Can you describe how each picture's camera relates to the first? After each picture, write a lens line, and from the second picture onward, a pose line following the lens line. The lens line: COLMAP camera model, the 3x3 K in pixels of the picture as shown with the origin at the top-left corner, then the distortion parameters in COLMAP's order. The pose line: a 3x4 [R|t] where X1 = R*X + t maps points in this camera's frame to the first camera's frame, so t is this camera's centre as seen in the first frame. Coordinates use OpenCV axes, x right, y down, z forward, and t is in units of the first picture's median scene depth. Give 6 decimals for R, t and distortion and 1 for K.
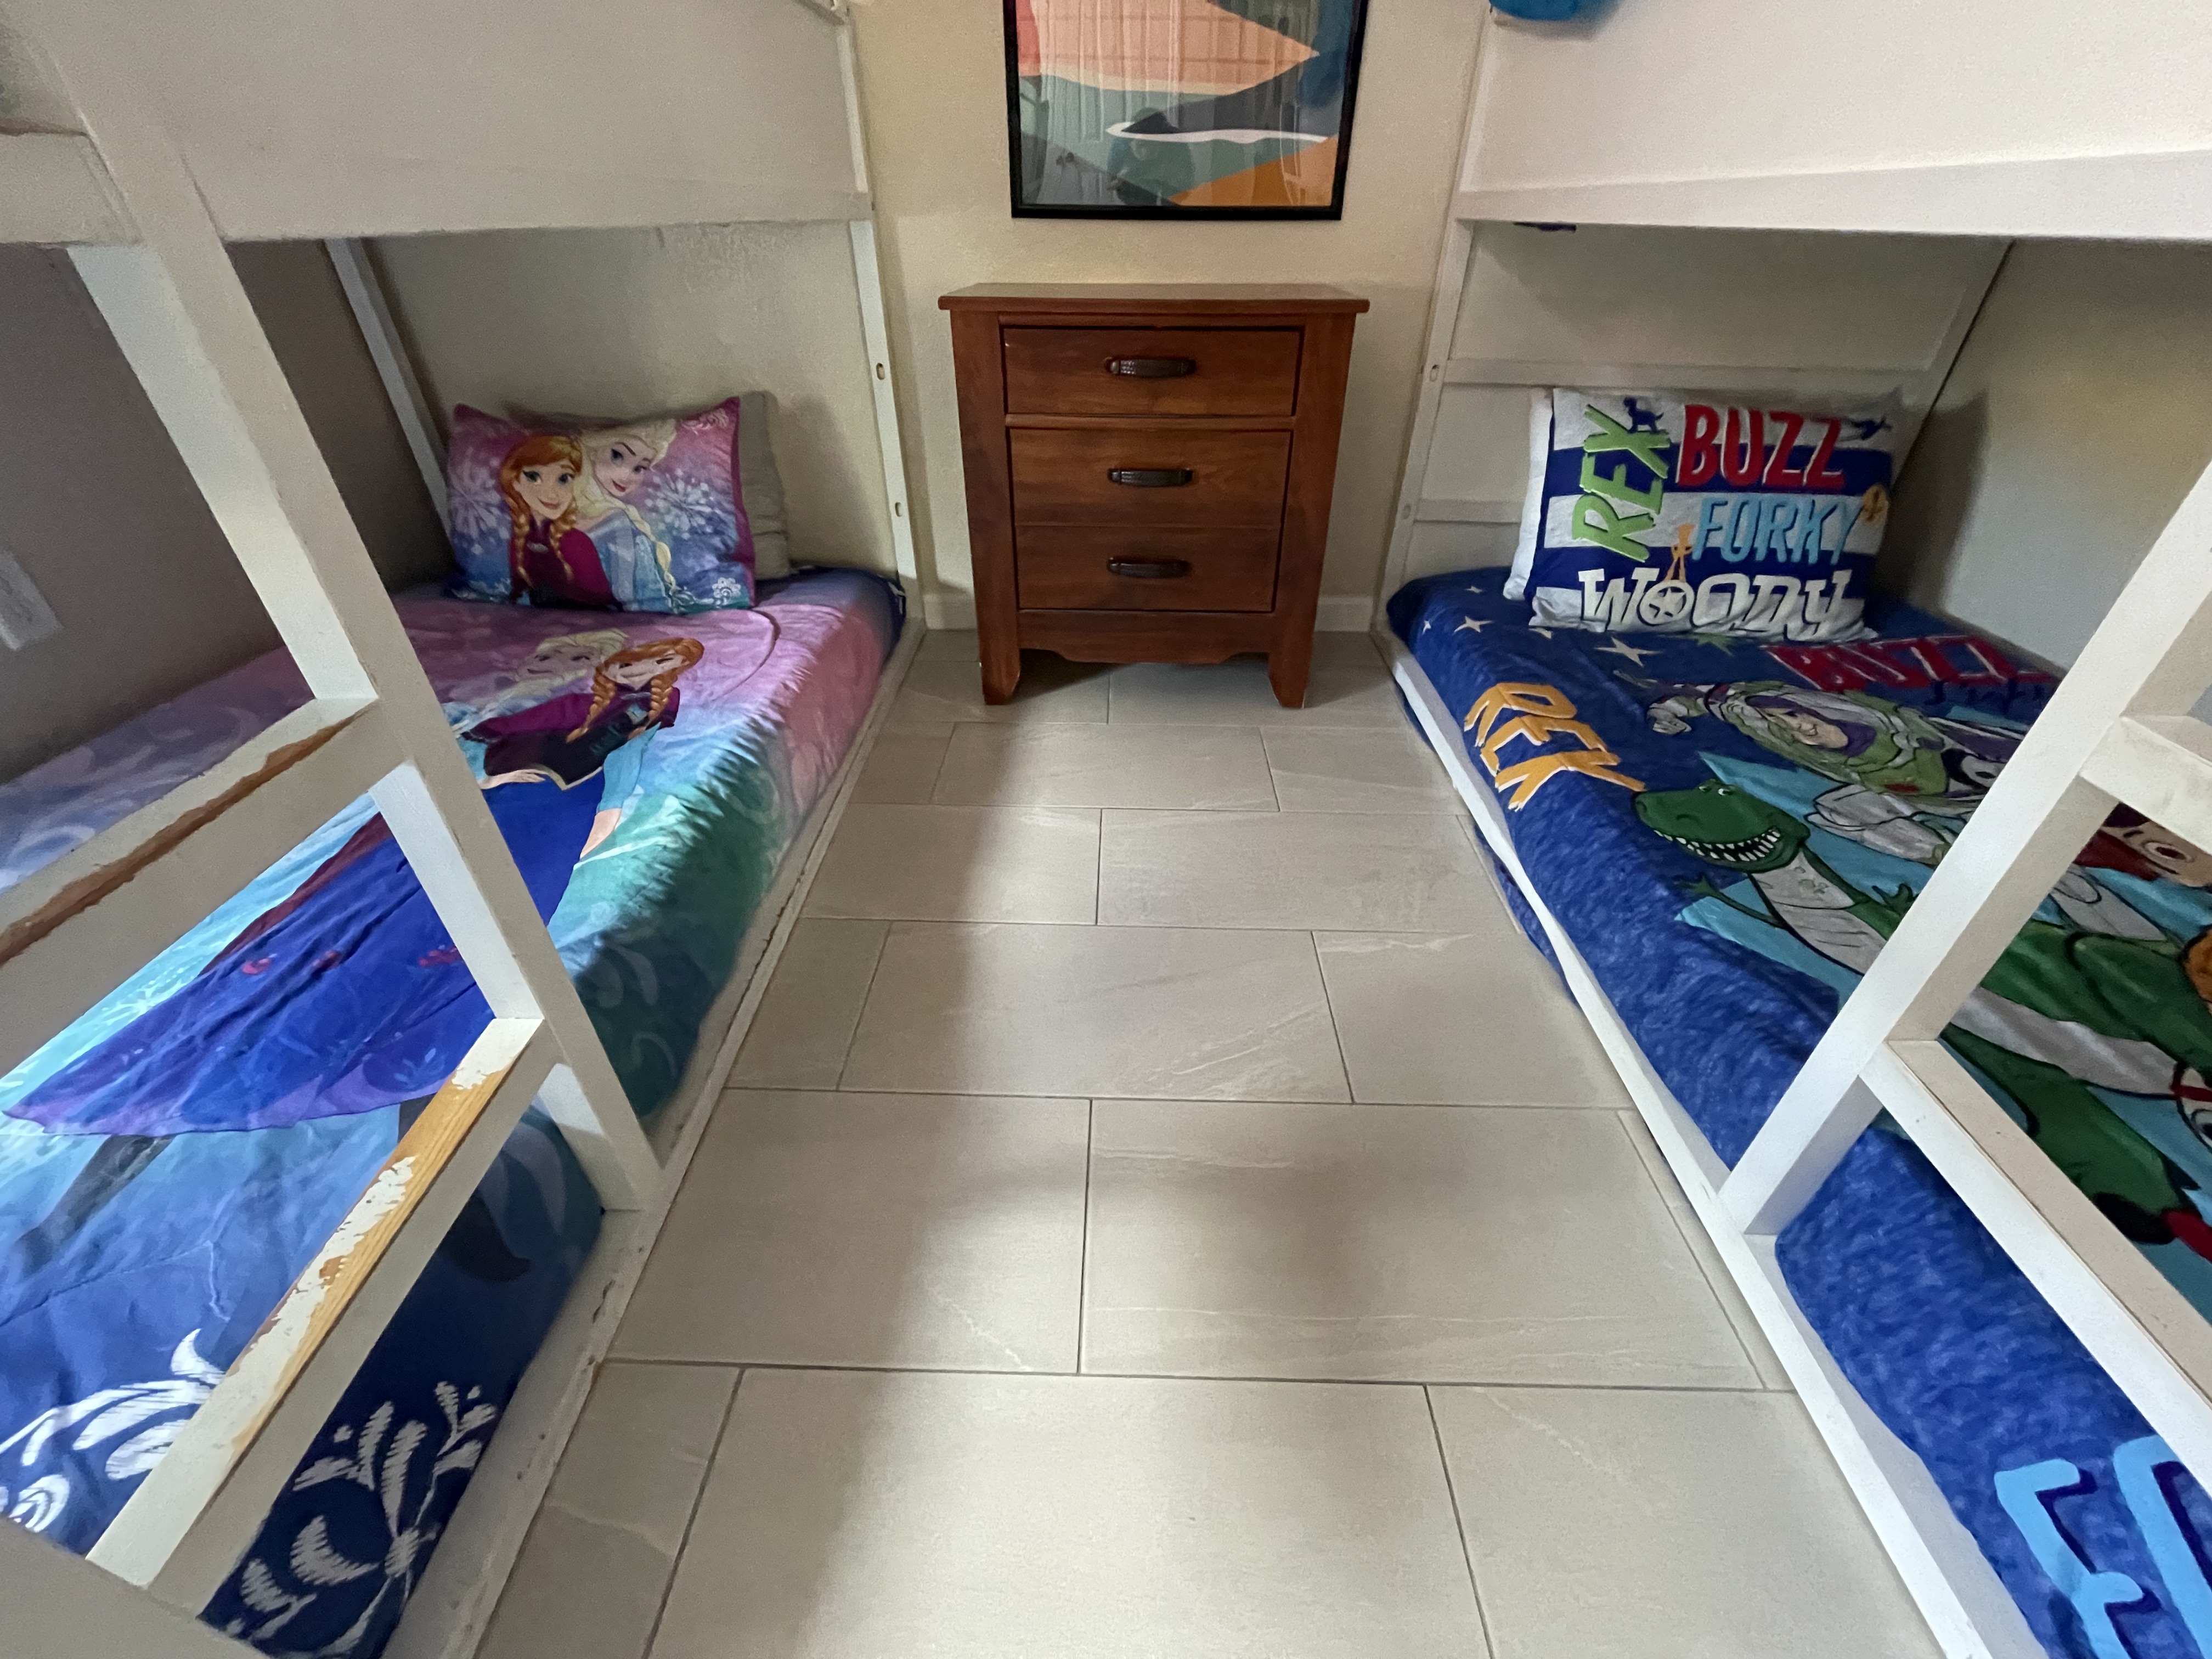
lens RADIAL K [[890.7, 0, 1106.2], [0, 890.7, 826.6], [0, 0, 1]] dist [-0.002953, -0.000028]
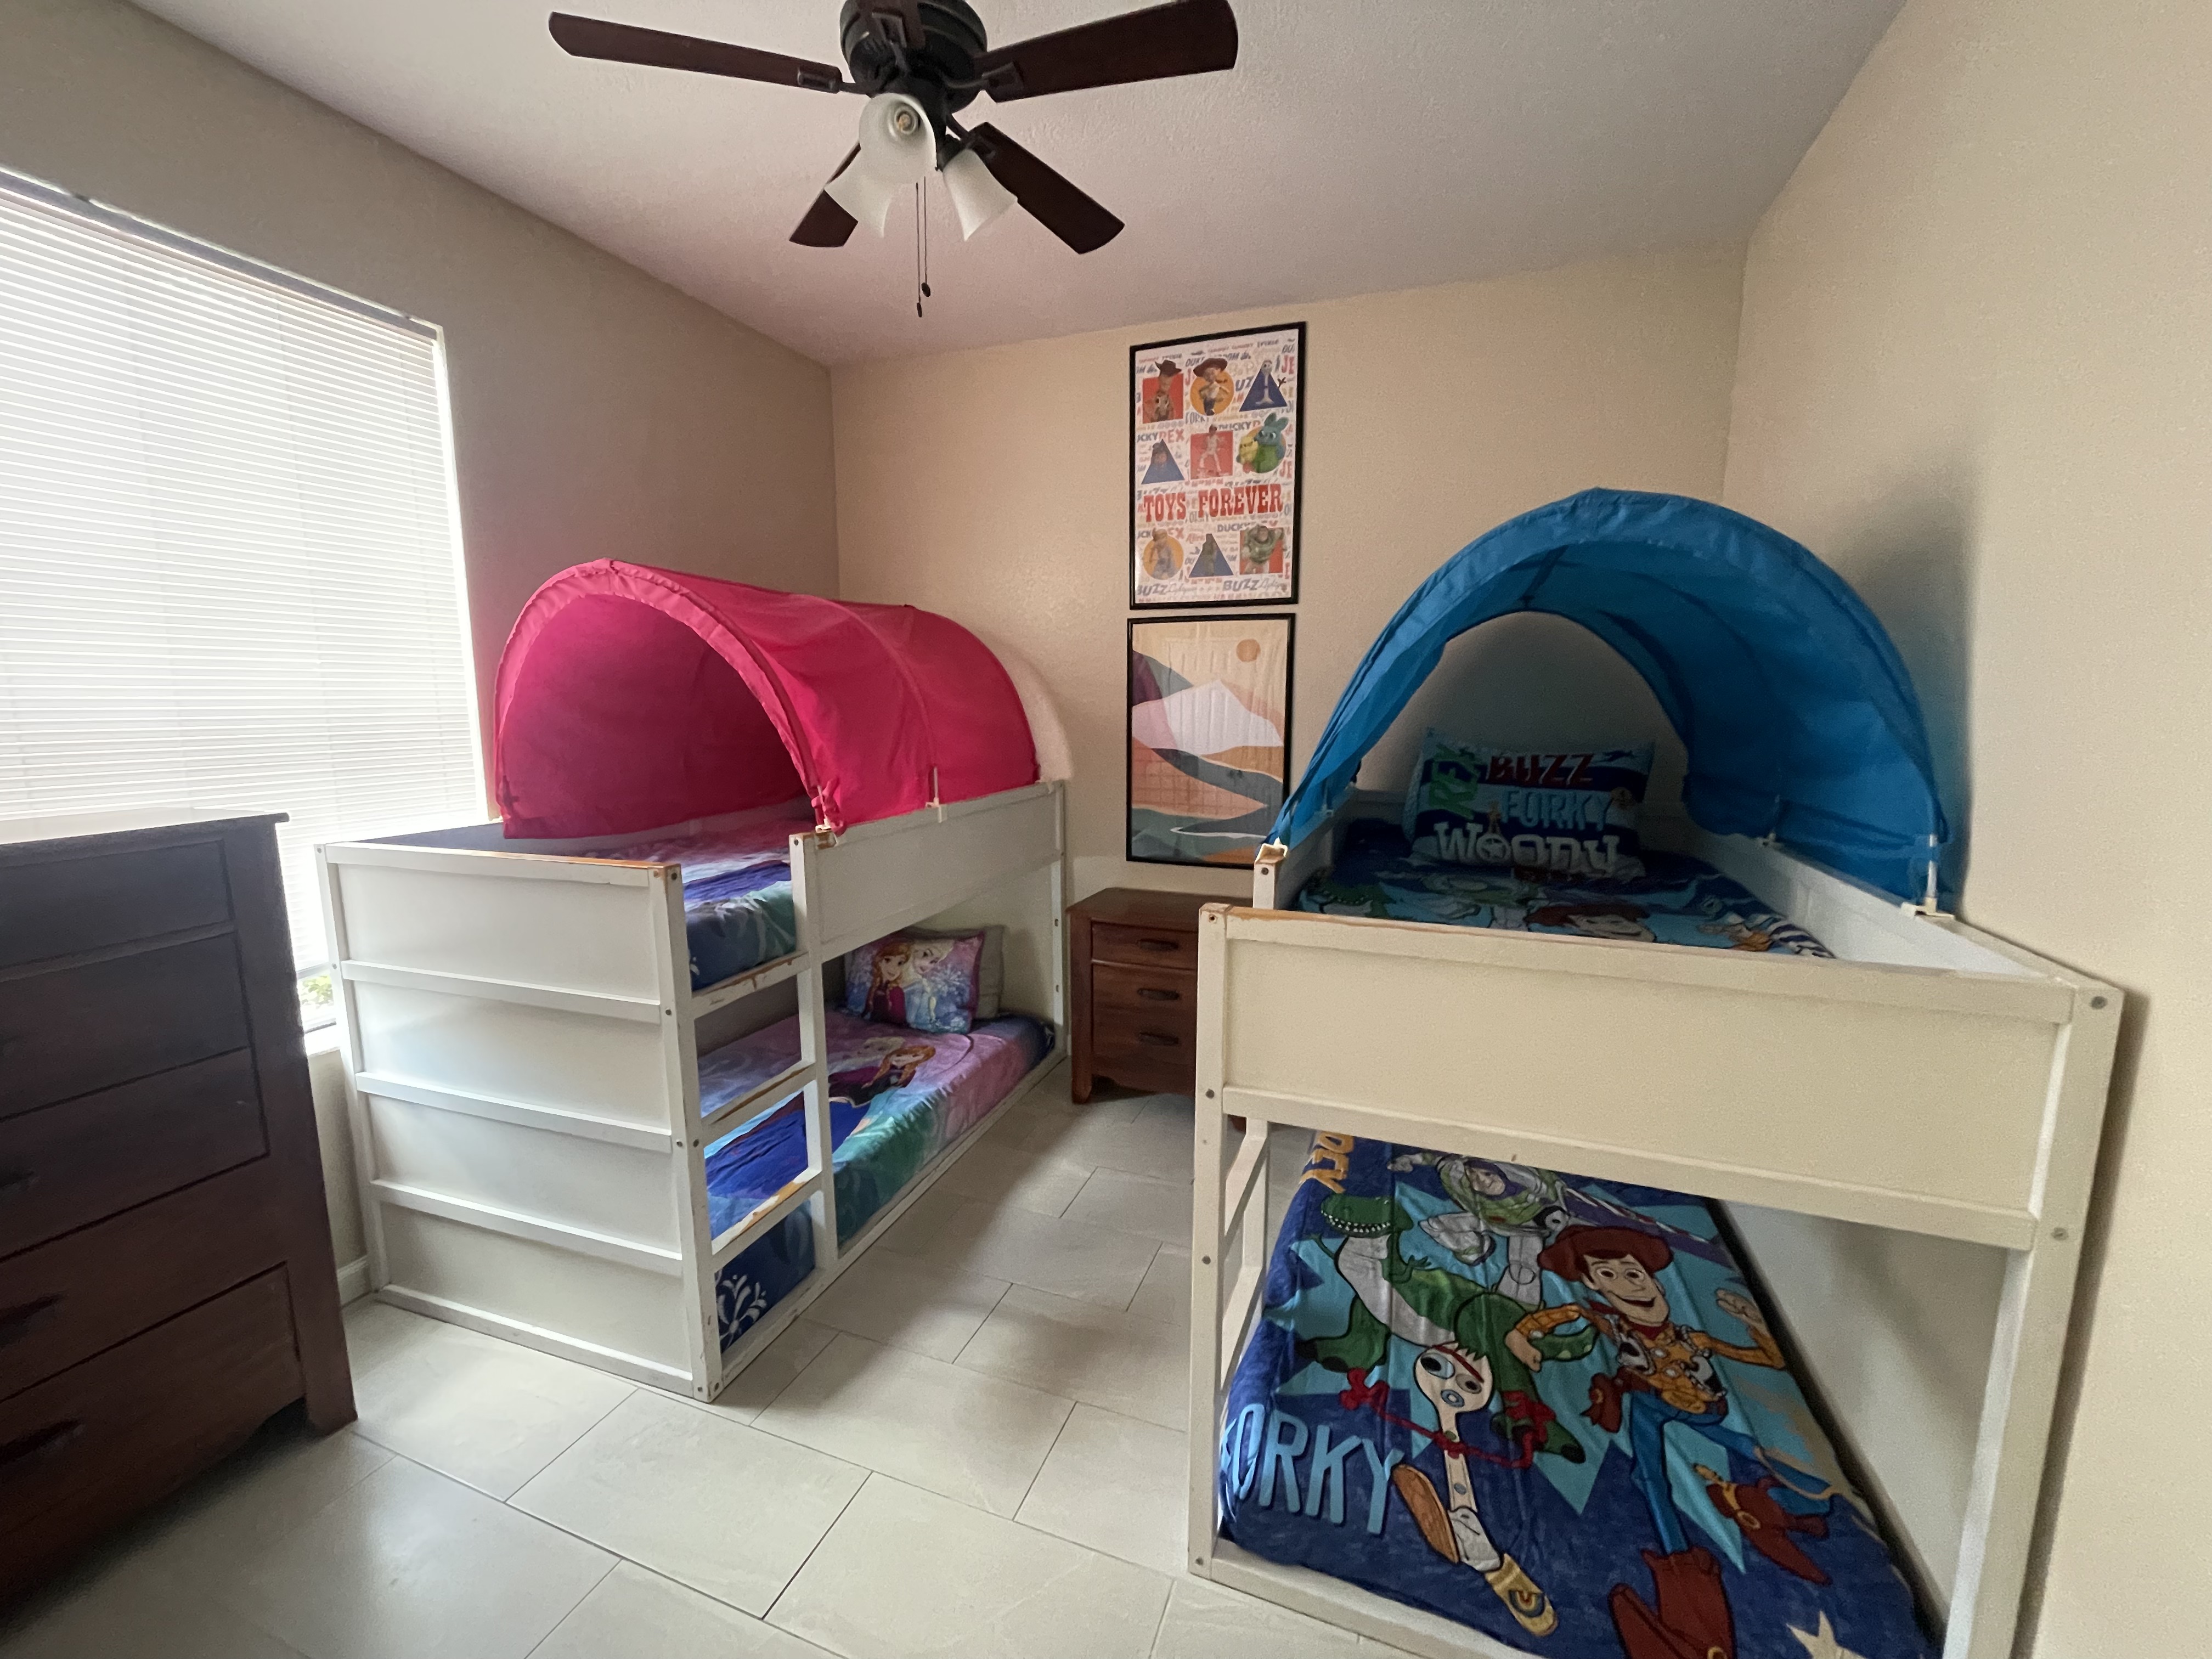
lens RADIAL K [[890.7, 0, 1106.2], [0, 890.7, 826.6], [0, 0, 1]] dist [-0.002953, -0.000028]
pose [[0.941331, 0.041490, -0.334926, 0.552547], [-0.186932, 0.890370, -0.415087, 0.107164], [0.280986, 0.453342, 0.845889, -0.809086]]
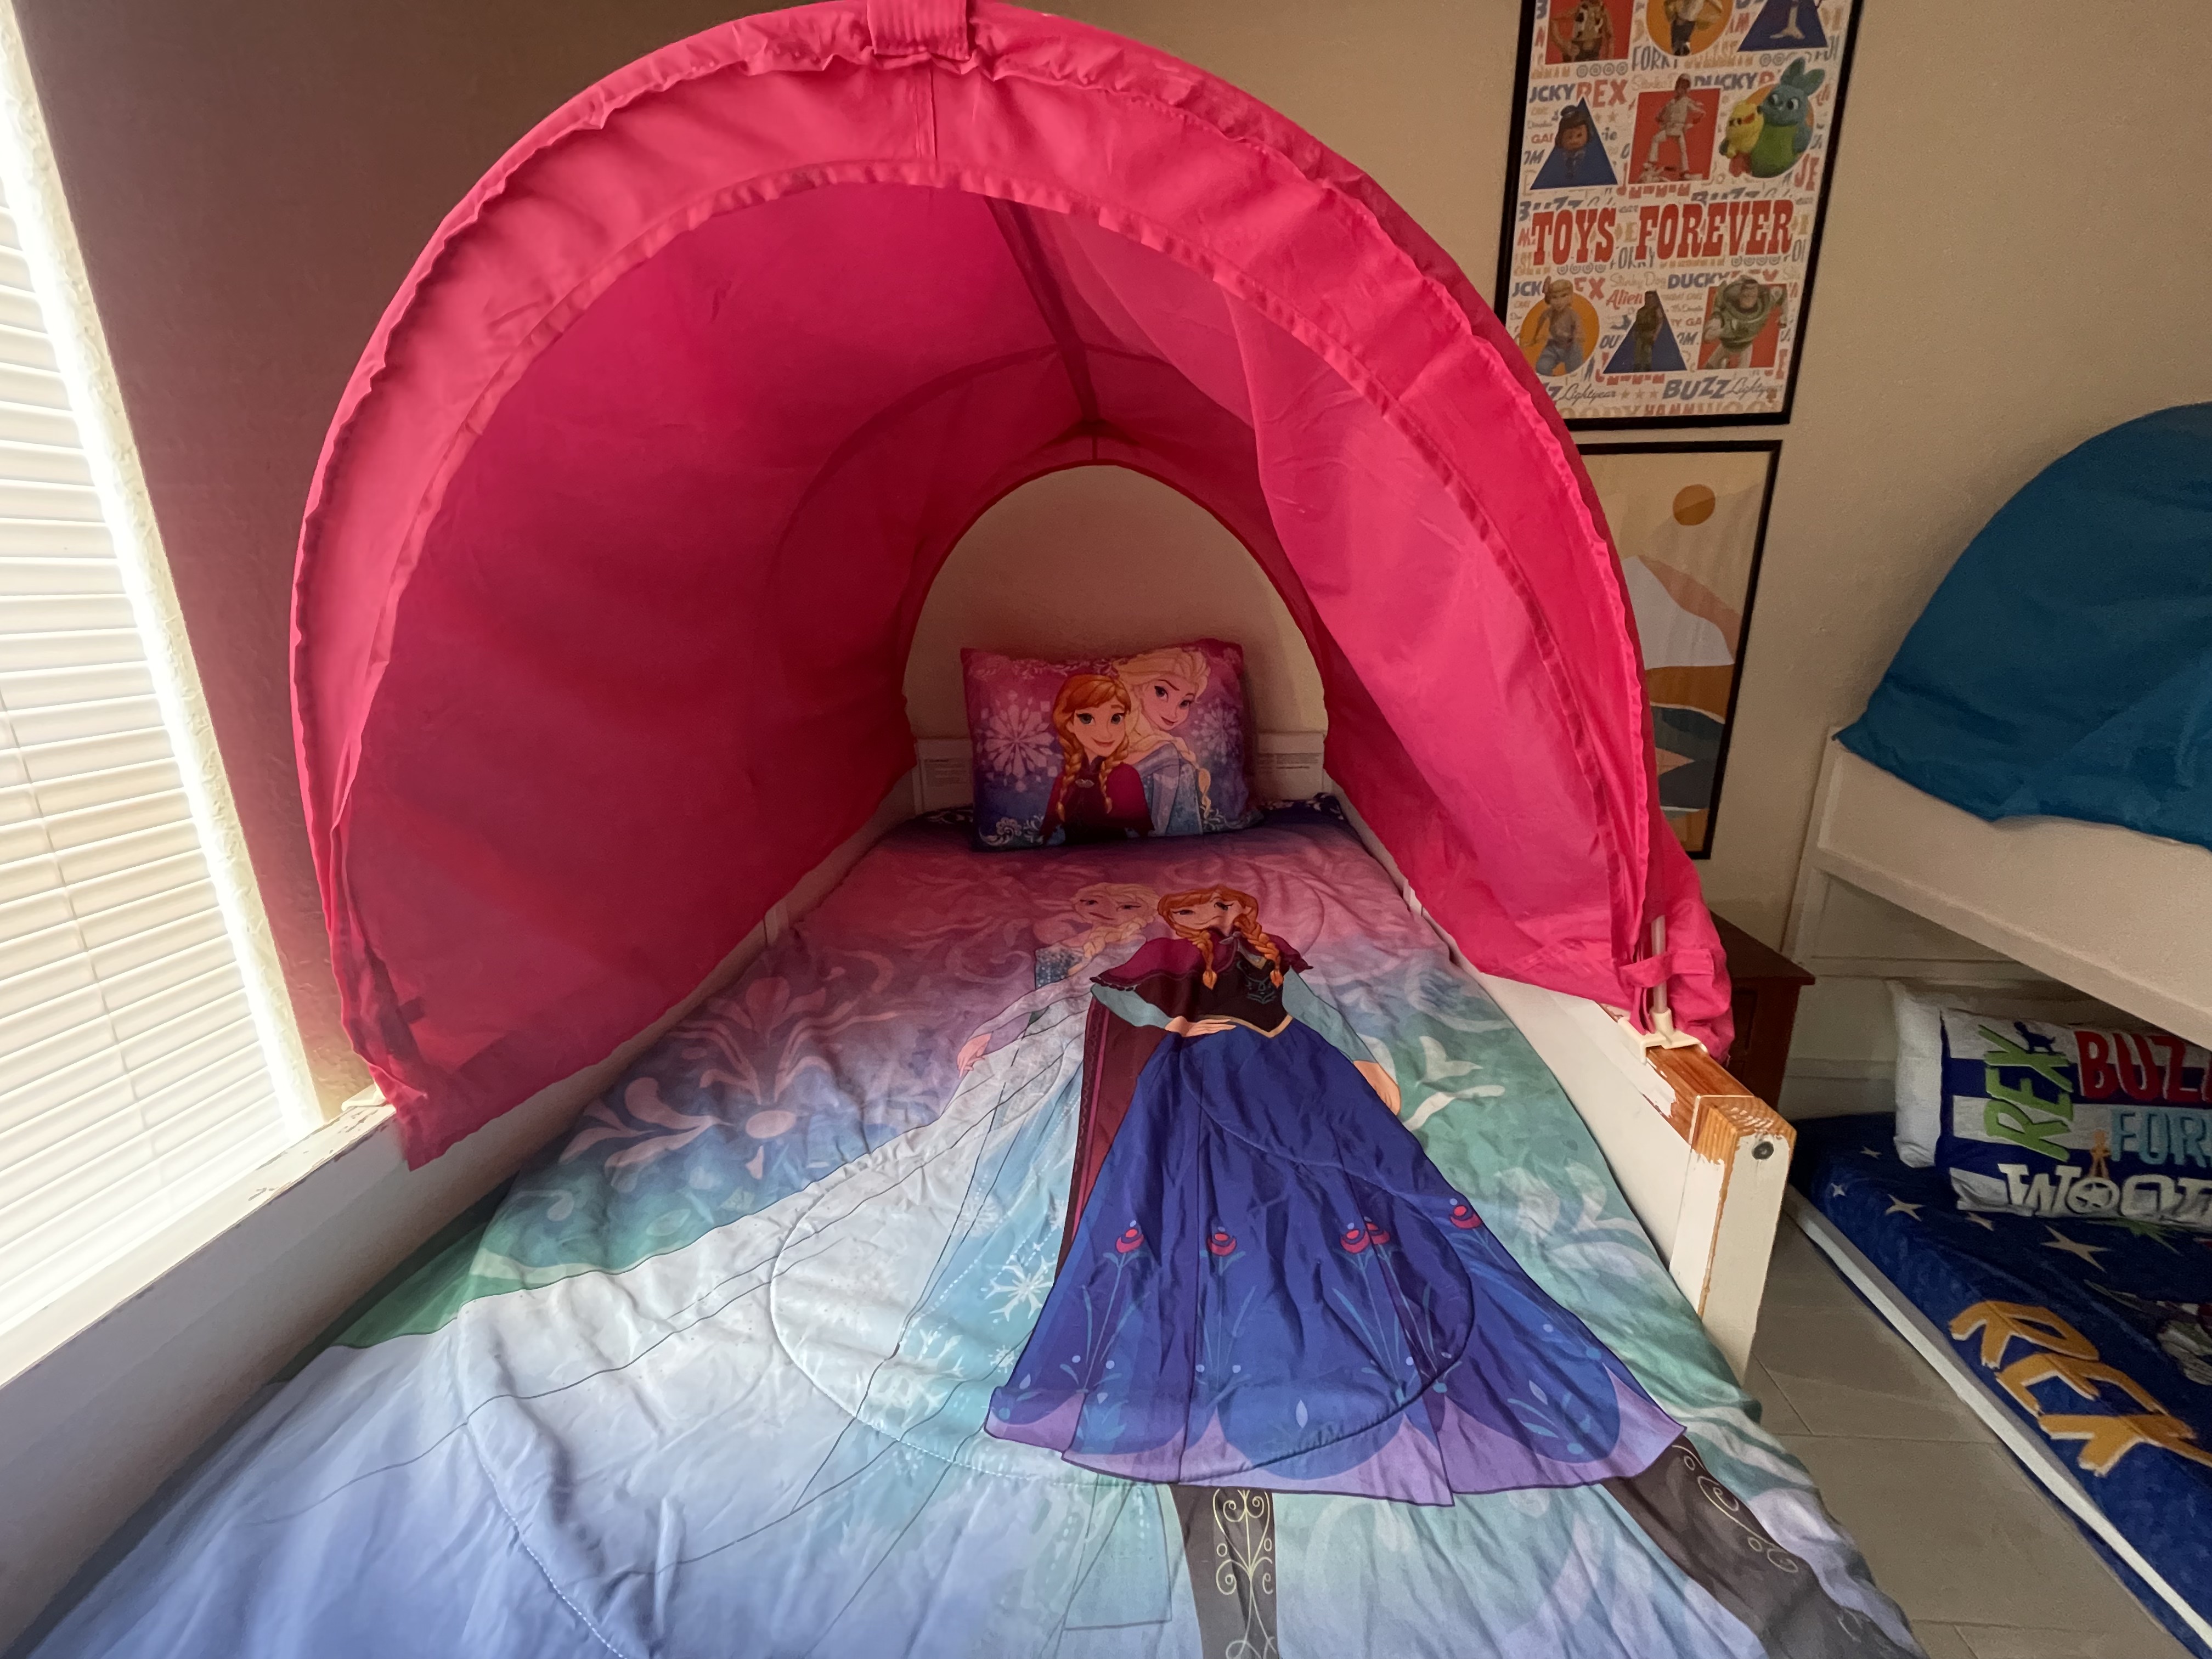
lens RADIAL K [[890.7, 0, 1106.2], [0, 890.7, 826.6], [0, 0, 1]] dist [-0.002953, -0.000028]
pose [[0.998181, -0.006635, -0.059928, -0.525728], [-0.013111, 0.946258, -0.323146, -0.318769], [0.058852, 0.323344, 0.944450, -0.256816]]
